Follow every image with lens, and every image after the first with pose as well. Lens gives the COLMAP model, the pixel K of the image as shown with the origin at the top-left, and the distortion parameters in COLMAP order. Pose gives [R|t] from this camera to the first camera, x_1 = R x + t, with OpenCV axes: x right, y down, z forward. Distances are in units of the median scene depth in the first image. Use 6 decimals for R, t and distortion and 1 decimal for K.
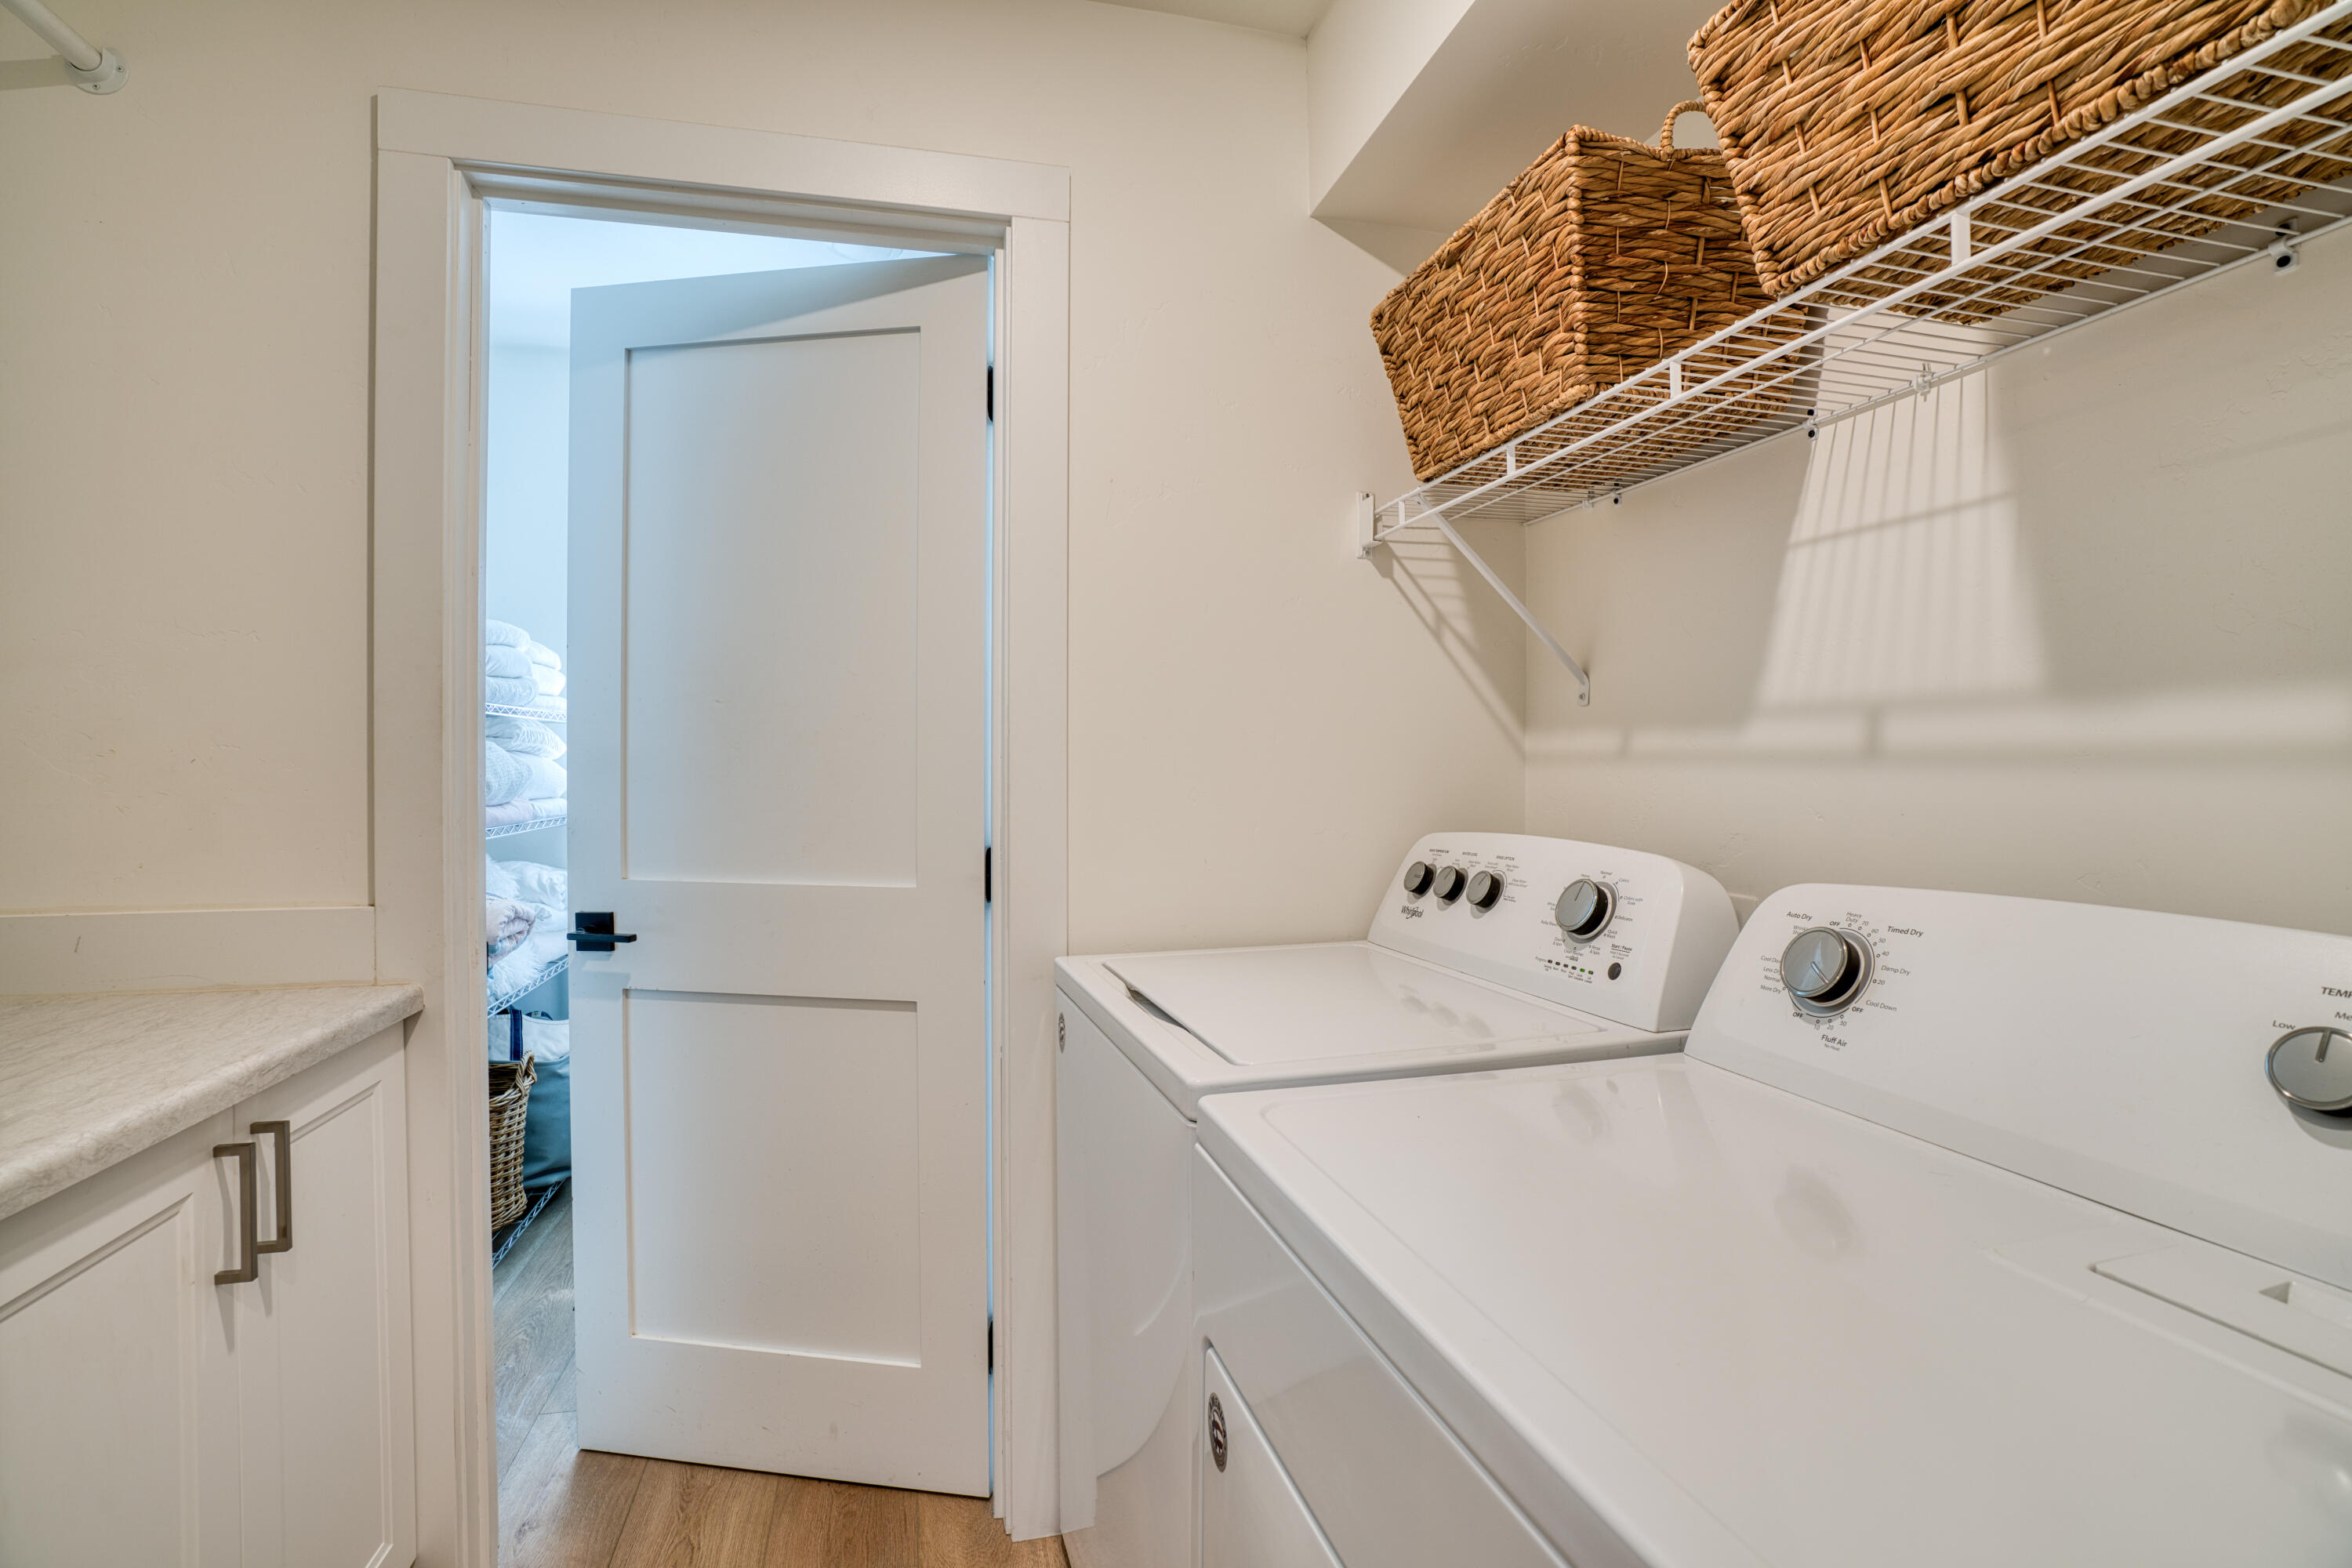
lens RADIAL K [[1085.2, 0, 1165.7], [0, 1085.2, 780.5], [0, 0, 1]] dist [-0.069208, 0.027157]
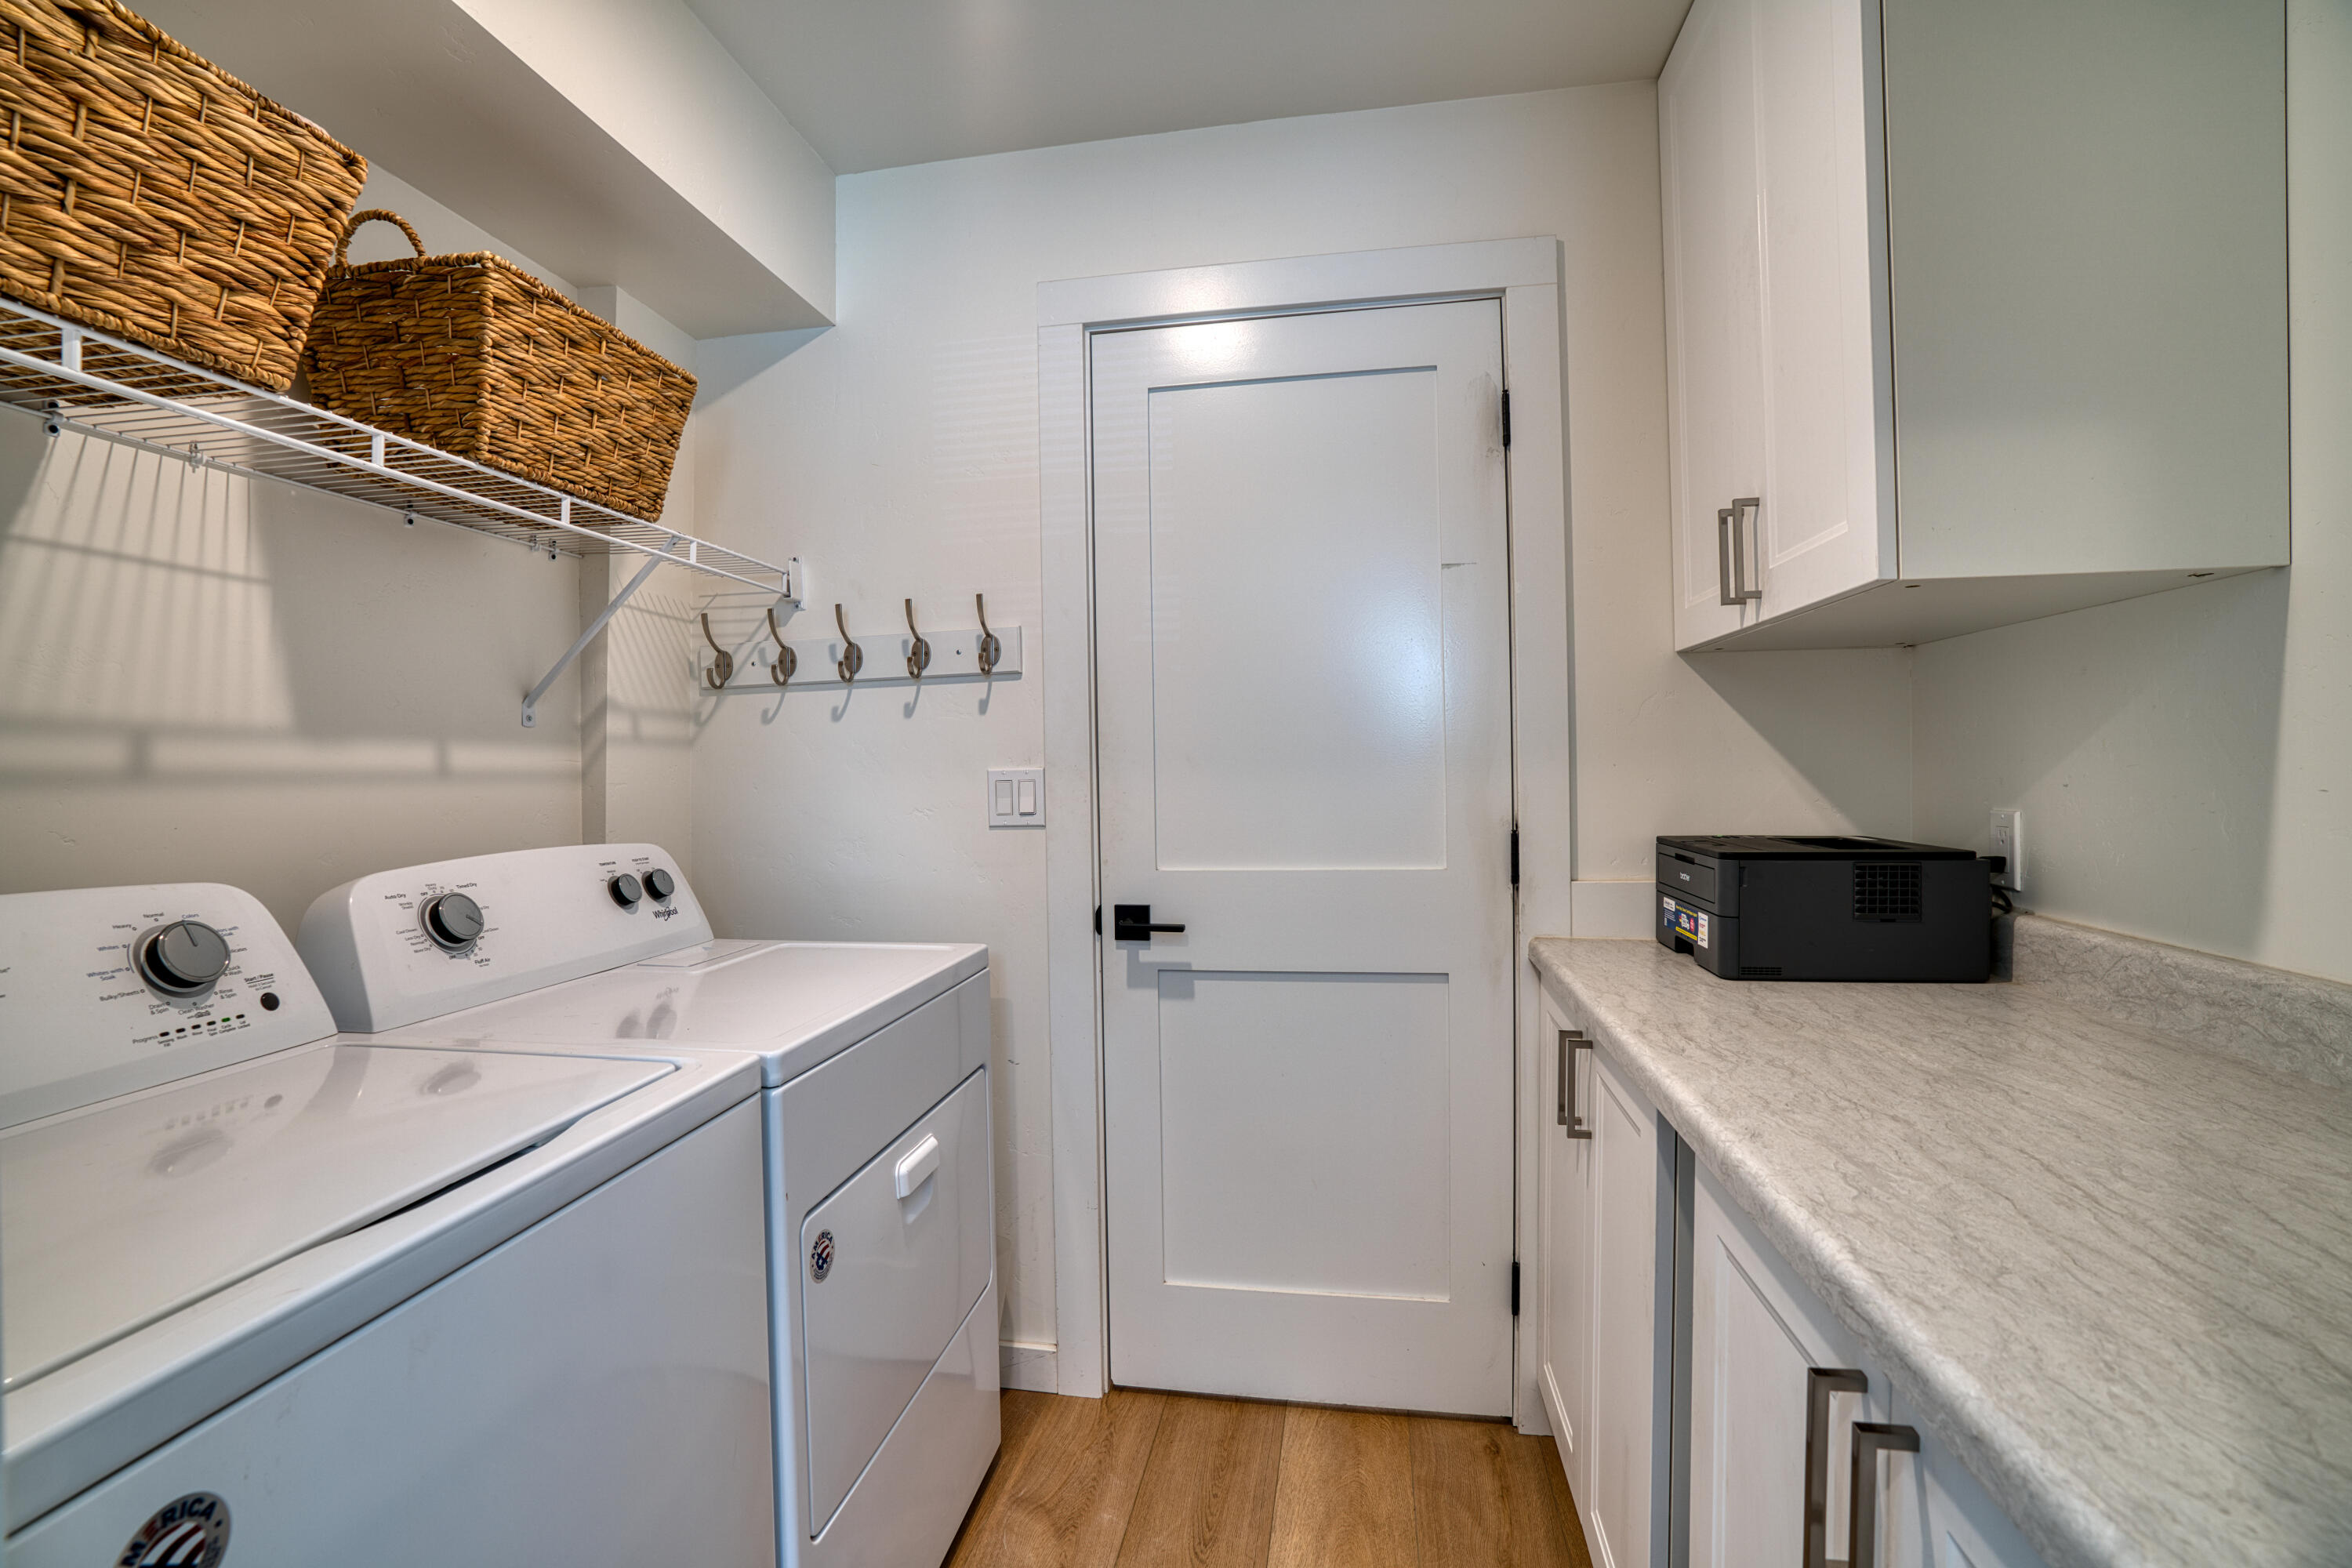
lens RADIAL K [[1085.2, 0, 1165.7], [0, 1085.2, 780.5], [0, 0, 1]] dist [-0.069208, 0.027157]
pose [[-0.915349, 0.003788, 0.402643, -0.709807], [0.013568, 0.999678, 0.021440, -0.028214], [-0.402432, 0.025088, -0.915106, 1.583676]]
